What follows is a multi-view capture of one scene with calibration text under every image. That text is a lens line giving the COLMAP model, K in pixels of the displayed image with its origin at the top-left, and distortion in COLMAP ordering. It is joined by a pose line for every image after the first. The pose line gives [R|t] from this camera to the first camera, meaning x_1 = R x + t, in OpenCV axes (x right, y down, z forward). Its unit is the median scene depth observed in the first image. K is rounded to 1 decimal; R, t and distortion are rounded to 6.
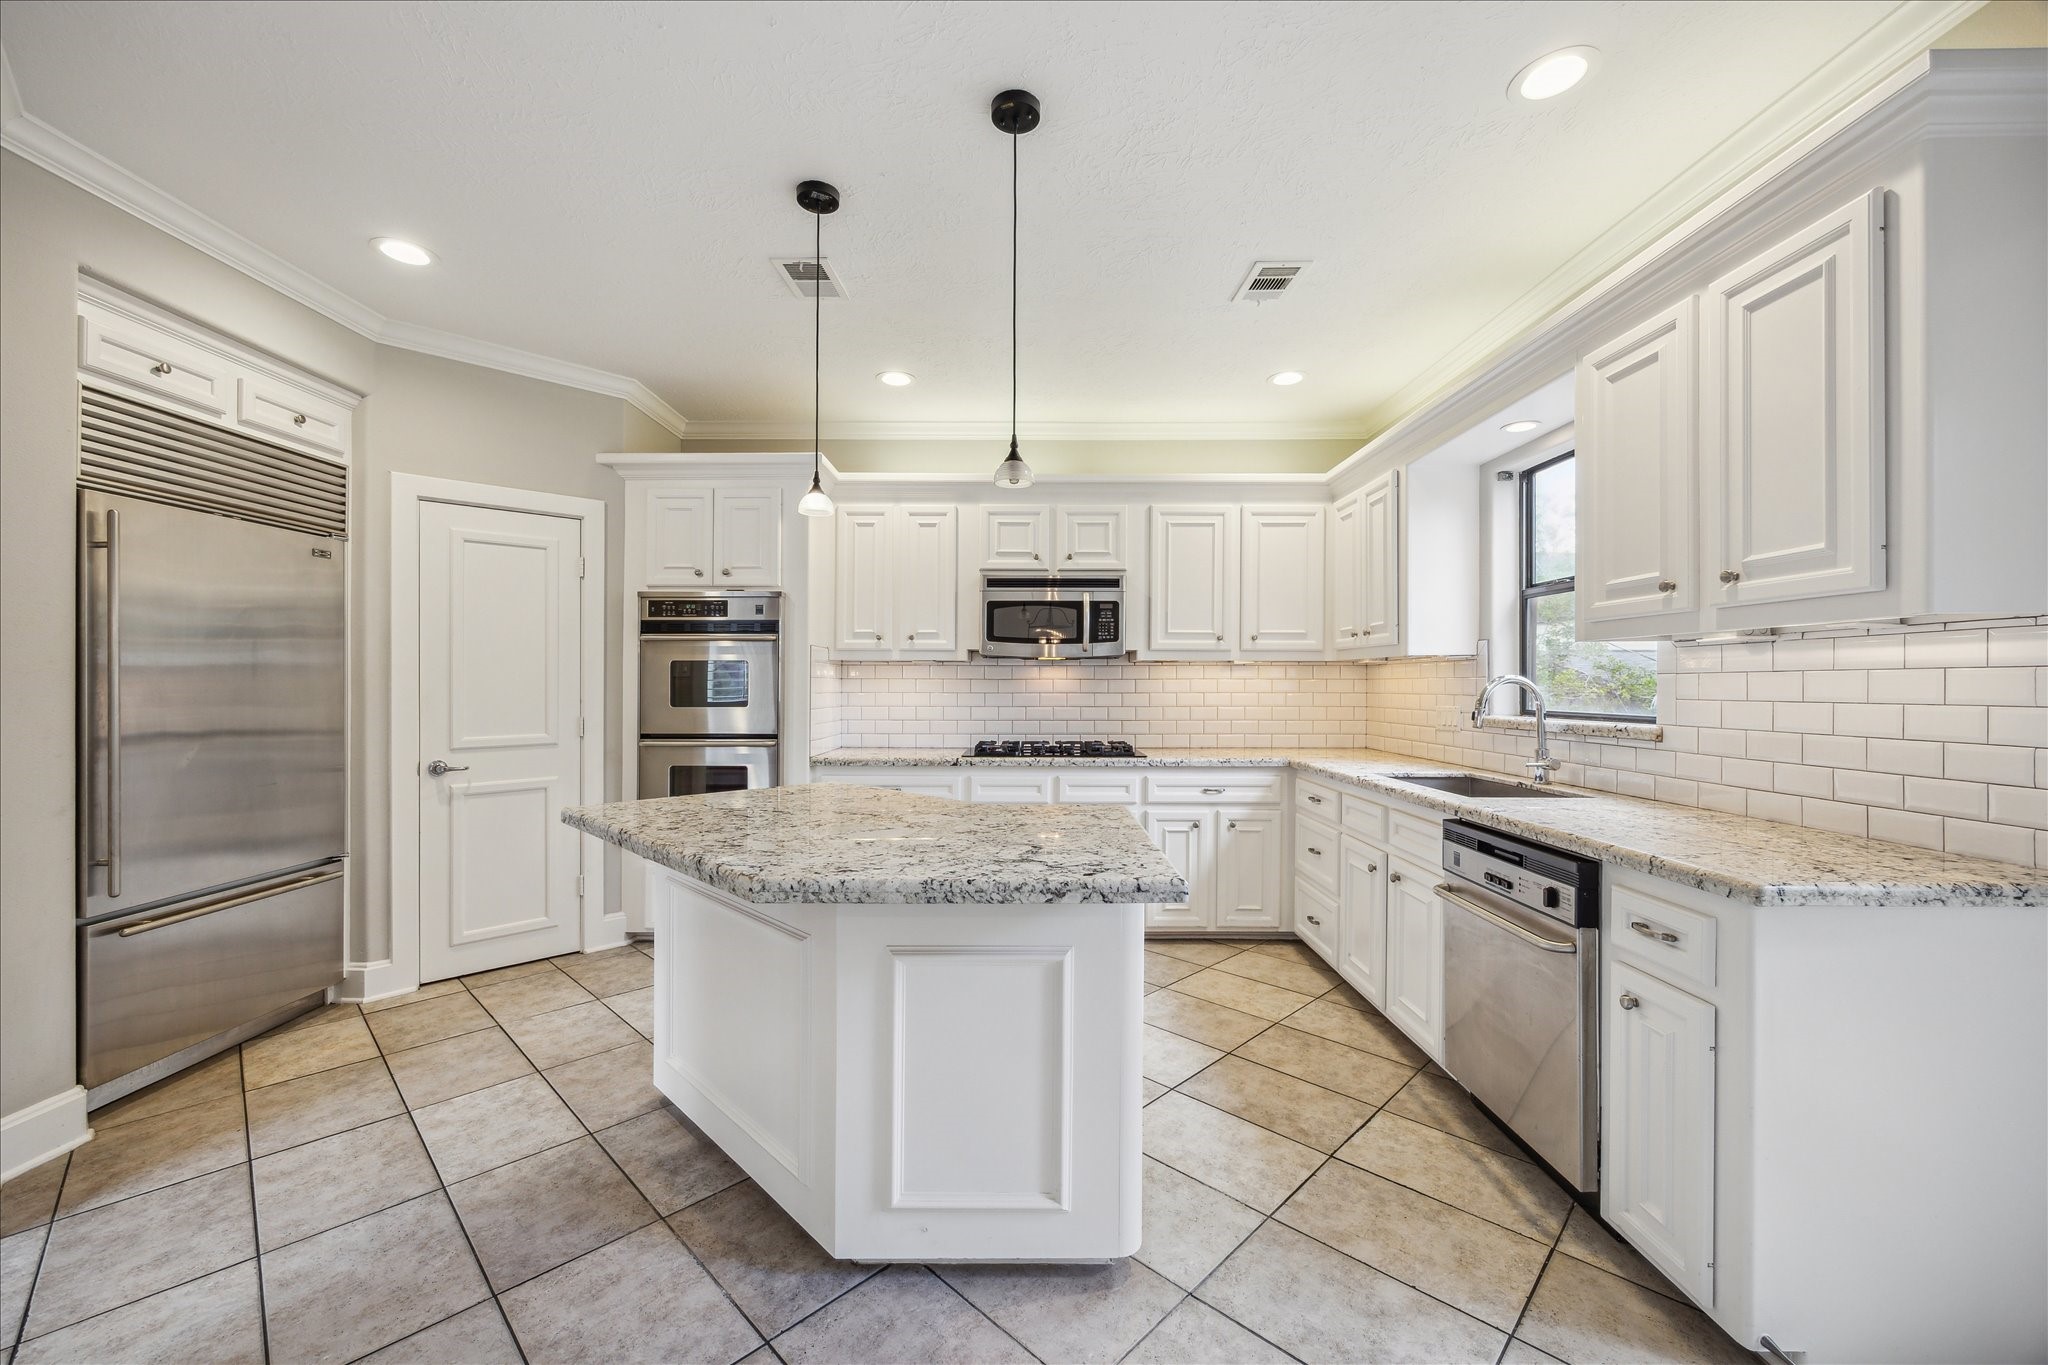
lens RADIAL K [[797.2, 0, 1013.3], [0, 797.2, 681.1], [0, 0, 1]] dist [-0.001041, 0.000107]
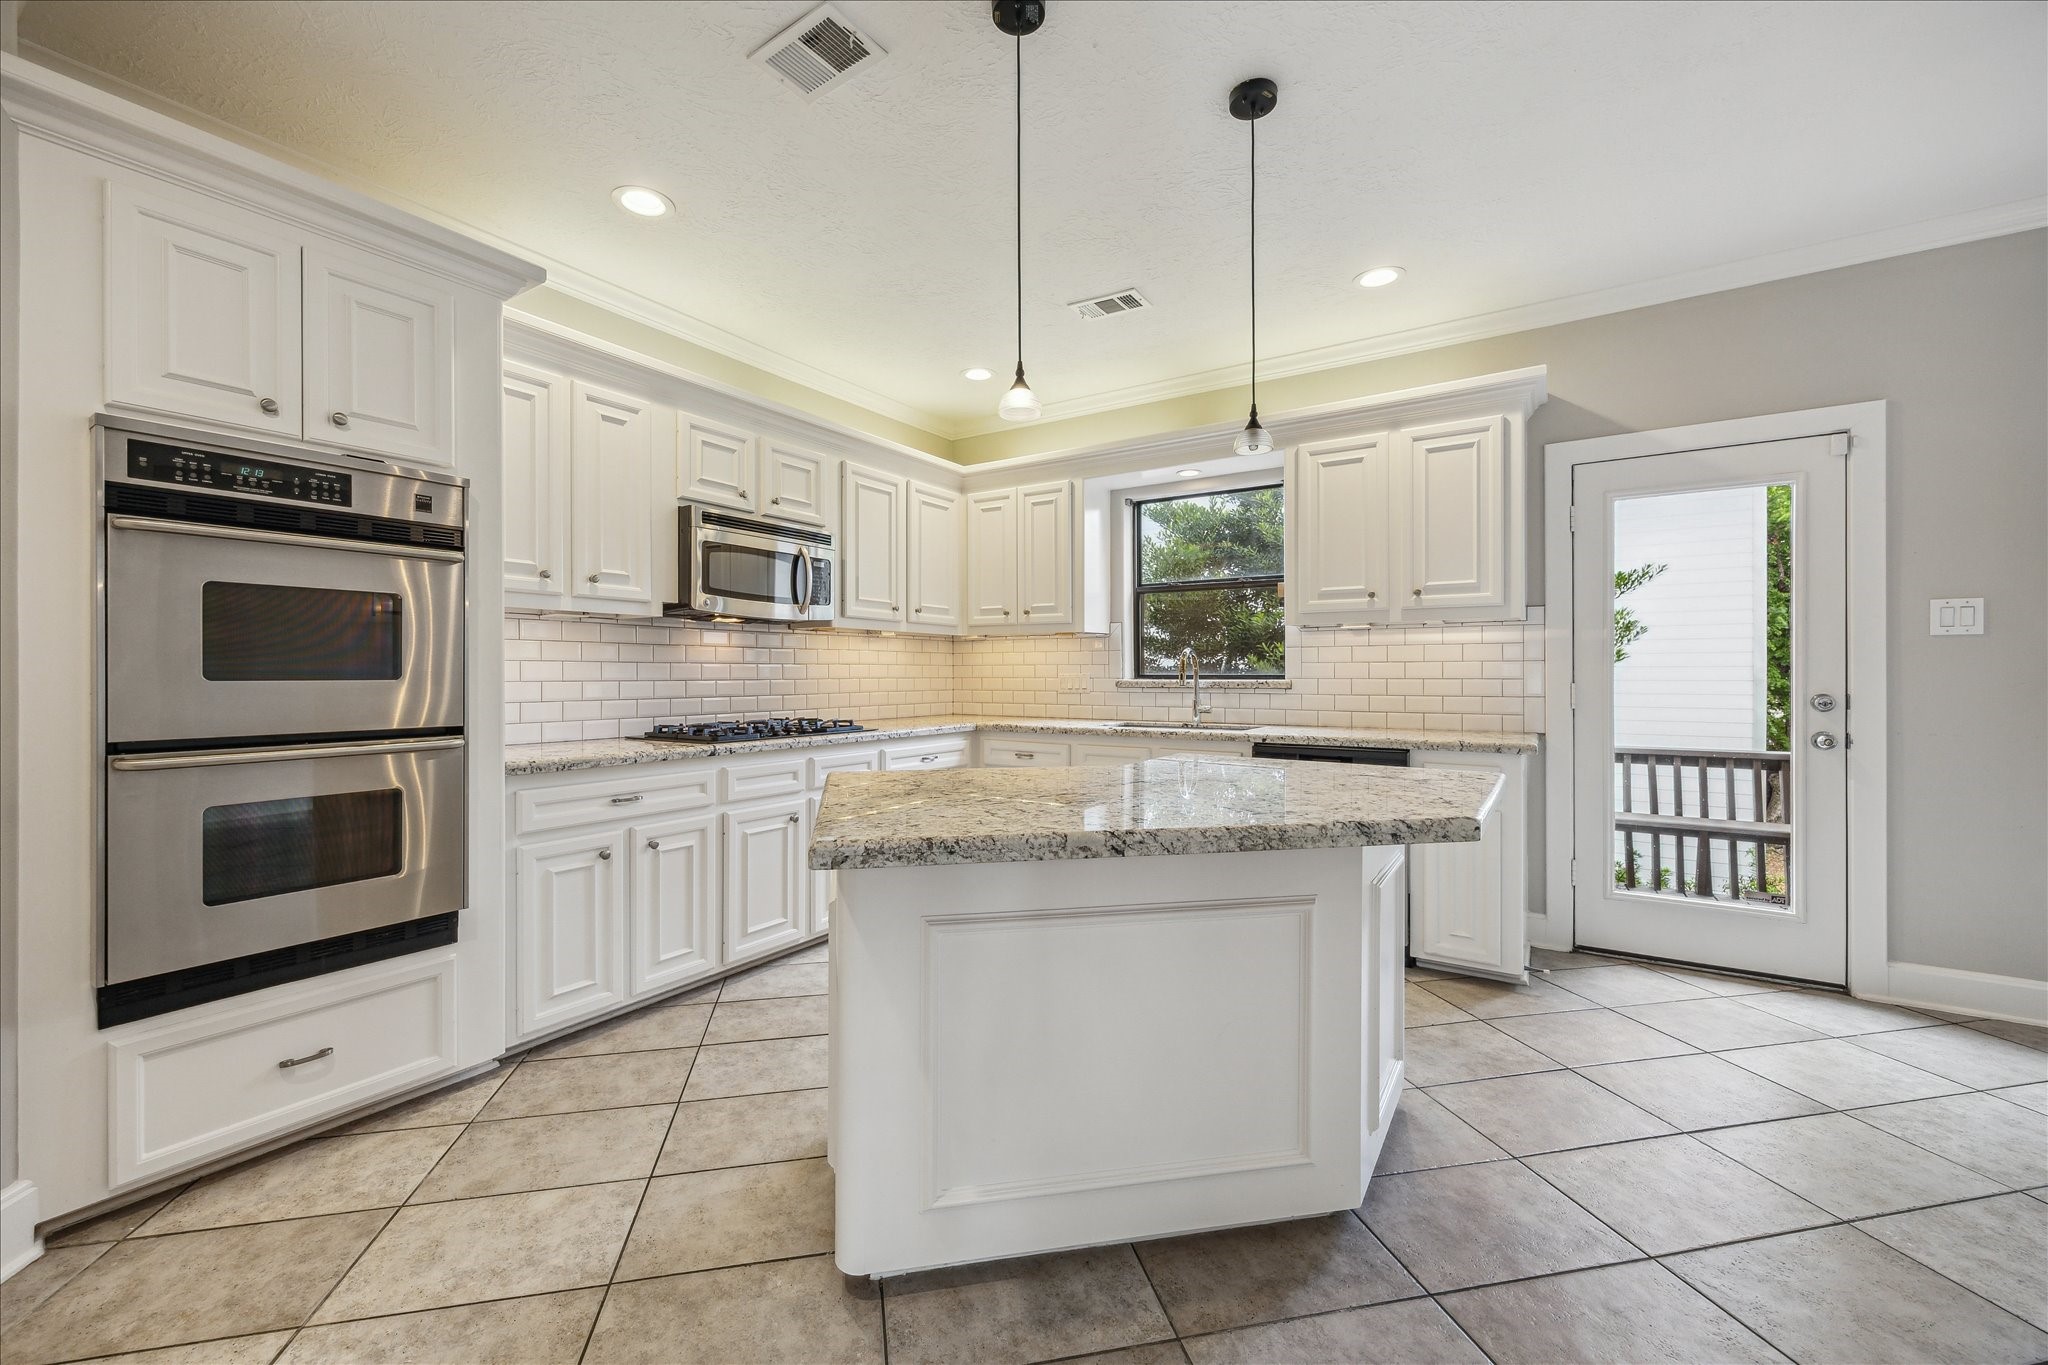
lens RADIAL K [[816.4, 0, 1003.7], [0, 816.4, 675.1], [0, 0, 1]] dist [0.003898, 0.000061]
pose [[0.553813, -0.003343, 0.832635, -0.565758], [-0.003327, 0.999975, 0.006228, 0.024296], [-0.832635, -0.006220, 0.553788, 0.347786]]
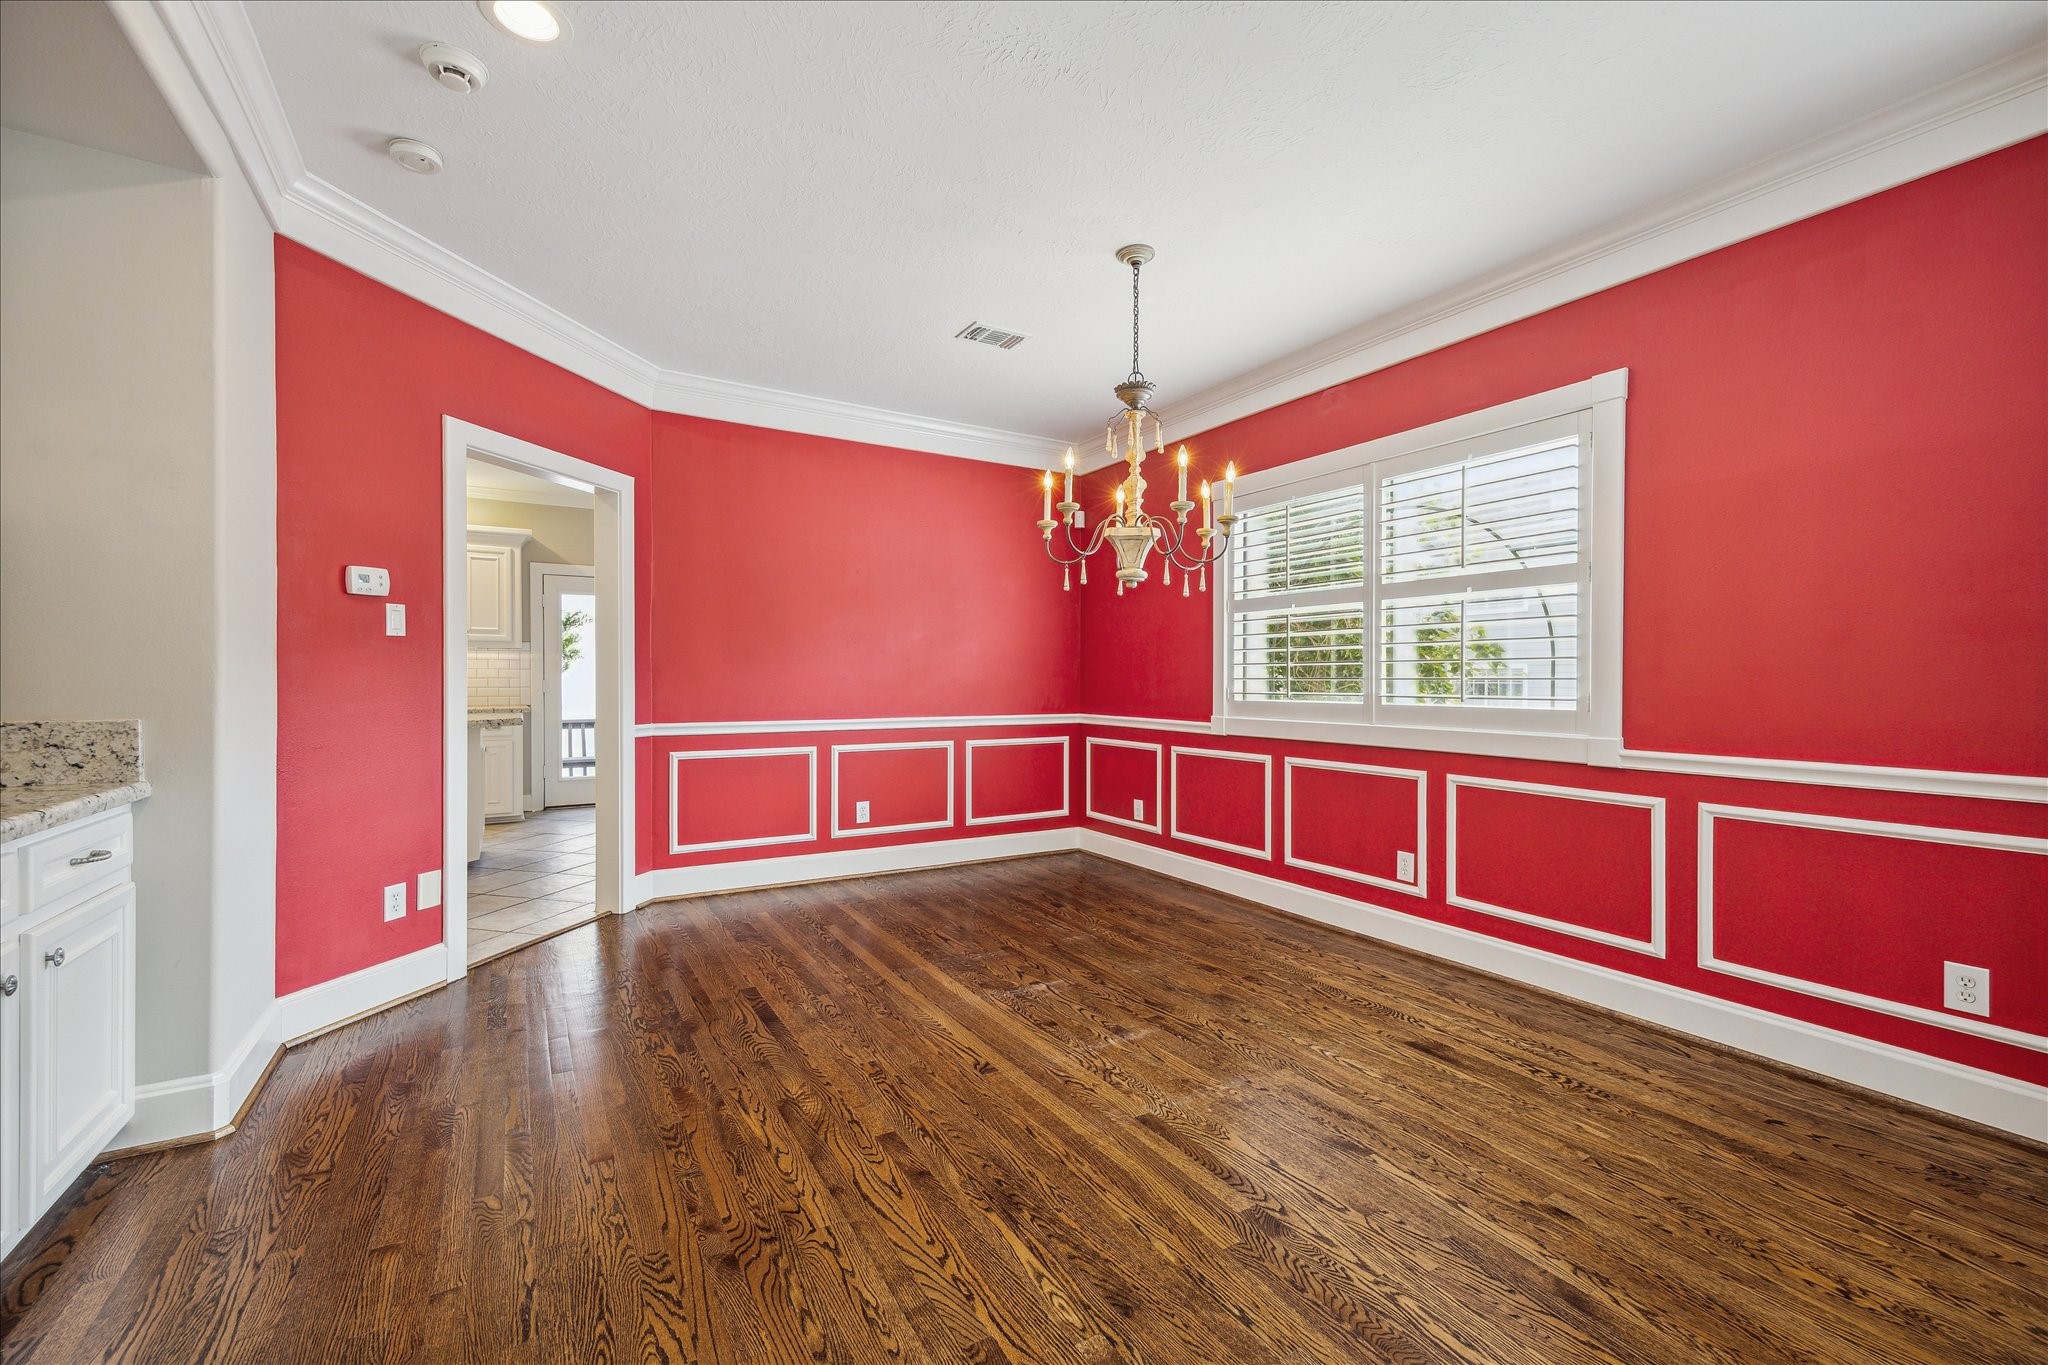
lens RADIAL K [[816.4, 0, 1003.7], [0, 816.4, 675.1], [0, 0, 1]] dist [0.003898, 0.000061]
pose [[-0.517939, 0.006426, 0.855393, -1.600954], [0.000246, 0.999973, -0.007364, 0.039205], [-0.855417, -0.003604, -0.517927, 0.392037]]
